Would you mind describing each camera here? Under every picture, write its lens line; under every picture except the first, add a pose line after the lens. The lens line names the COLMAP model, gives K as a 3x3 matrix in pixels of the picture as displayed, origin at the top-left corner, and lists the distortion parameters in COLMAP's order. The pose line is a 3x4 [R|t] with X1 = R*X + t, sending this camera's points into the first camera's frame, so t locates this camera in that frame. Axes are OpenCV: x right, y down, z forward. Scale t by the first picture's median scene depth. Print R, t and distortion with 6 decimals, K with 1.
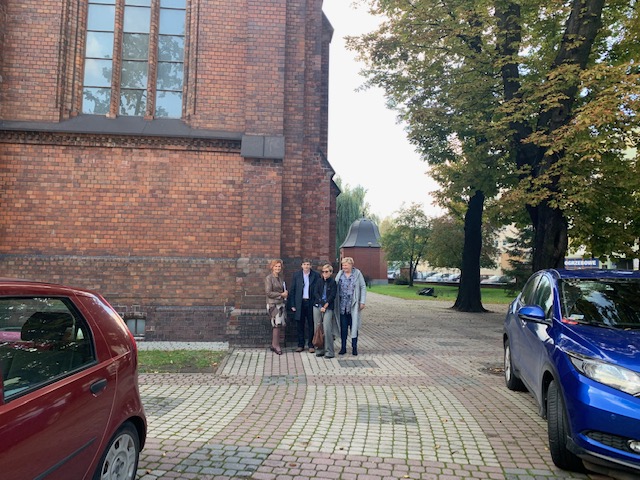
lens RADIAL K [[461.3, 0, 319.8], [0, 461.3, 224.5], [0, 0, 1]] dist [0.002059, -0.006544]
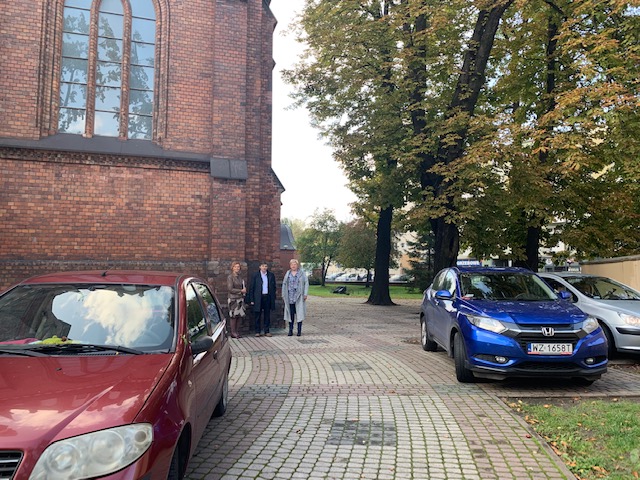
lens RADIAL K [[461.3, 0, 319.8], [0, 461.3, 224.5], [0, 0, 1]] dist [0.002059, -0.006544]
pose [[0.978492, 0.006771, 0.206175, -0.131935], [-0.005840, 0.999970, -0.005126, -0.017049], [-0.206203, 0.003811, 0.978502, -0.215399]]
